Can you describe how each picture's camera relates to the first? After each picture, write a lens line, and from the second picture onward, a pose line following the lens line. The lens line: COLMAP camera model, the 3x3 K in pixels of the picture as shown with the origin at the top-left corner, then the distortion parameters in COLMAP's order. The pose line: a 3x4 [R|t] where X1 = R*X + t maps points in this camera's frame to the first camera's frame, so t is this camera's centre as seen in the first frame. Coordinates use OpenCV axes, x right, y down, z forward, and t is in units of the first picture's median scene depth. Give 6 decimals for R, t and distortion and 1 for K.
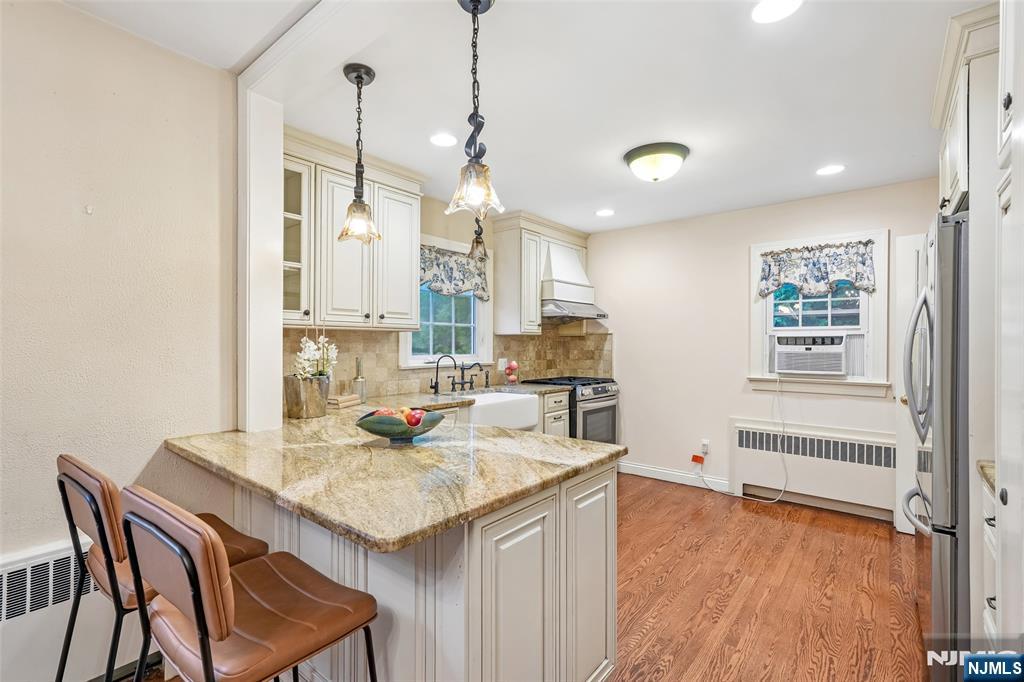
lens RADIAL K [[467.5, 0, 516.5], [0, 467.5, 342.5], [0, 0, 1]] dist [-0.003718, 0.002734]
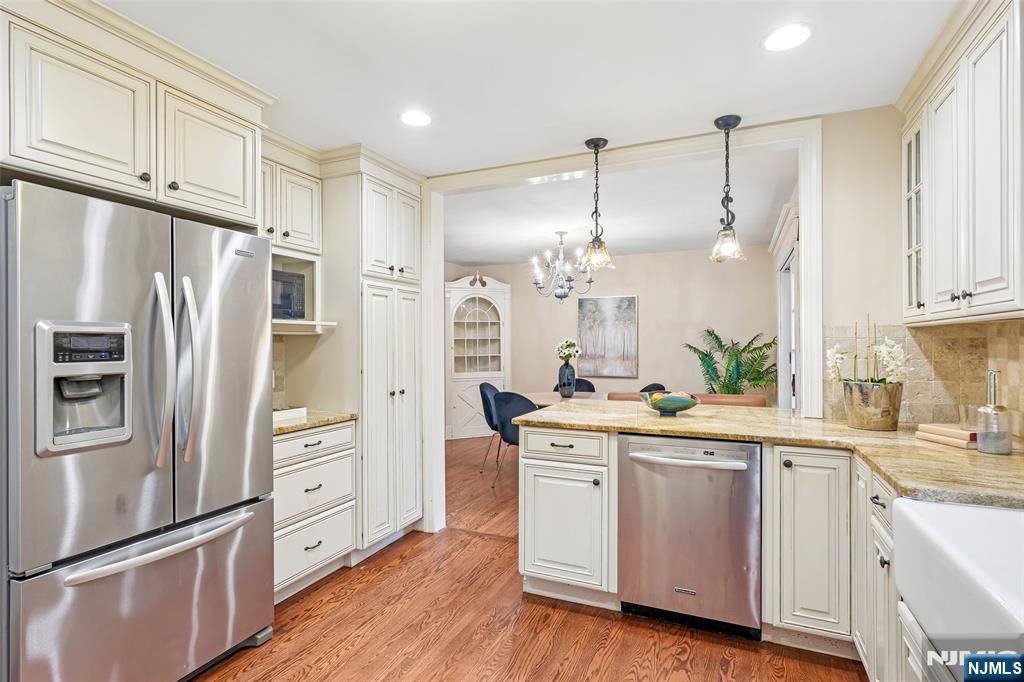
lens RADIAL K [[509.5, 0, 504.5], [0, 509.5, 333.5], [0, 0, 1]] dist [-0.012503, 0.000354]
pose [[-0.966195, -0.005714, -0.257748, 0.301873], [0.000547, 0.999707, -0.024214, 0.002016], [0.257811, -0.023536, -0.965909, 1.147628]]
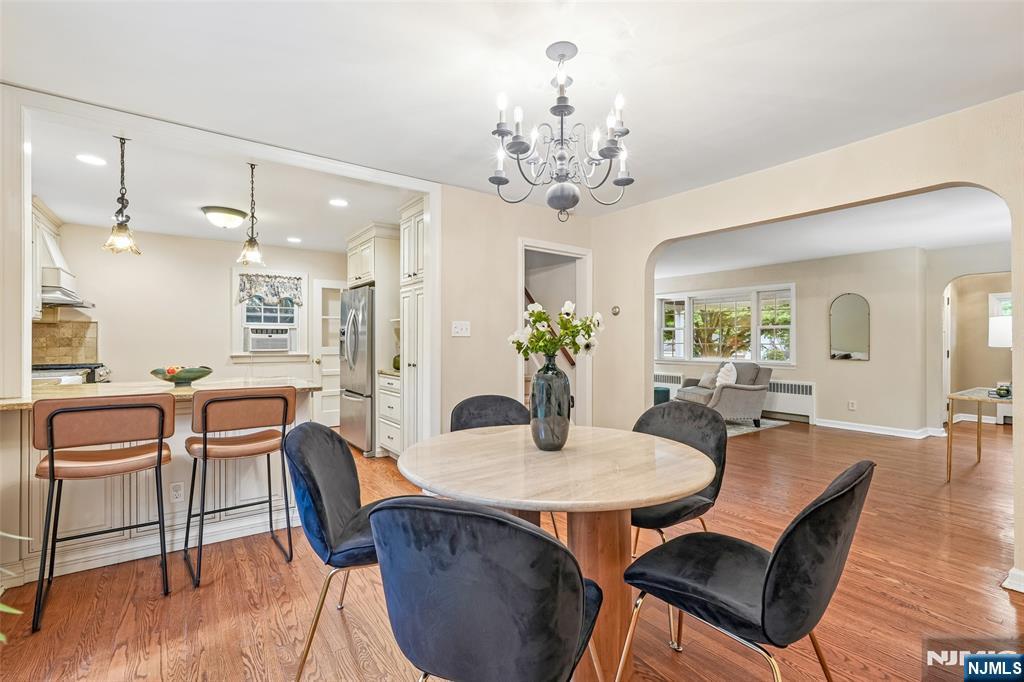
lens RADIAL K [[467.5, 0, 520.6], [0, 467.5, 341.4], [0, 0, 1]] dist [-0.003718, 0.002734]
pose [[0.249737, -0.000922, 0.968313, -0.776598], [-0.002291, 0.999996, 0.001543, 0.028110], [-0.968311, -0.002604, 0.249734, -0.296611]]
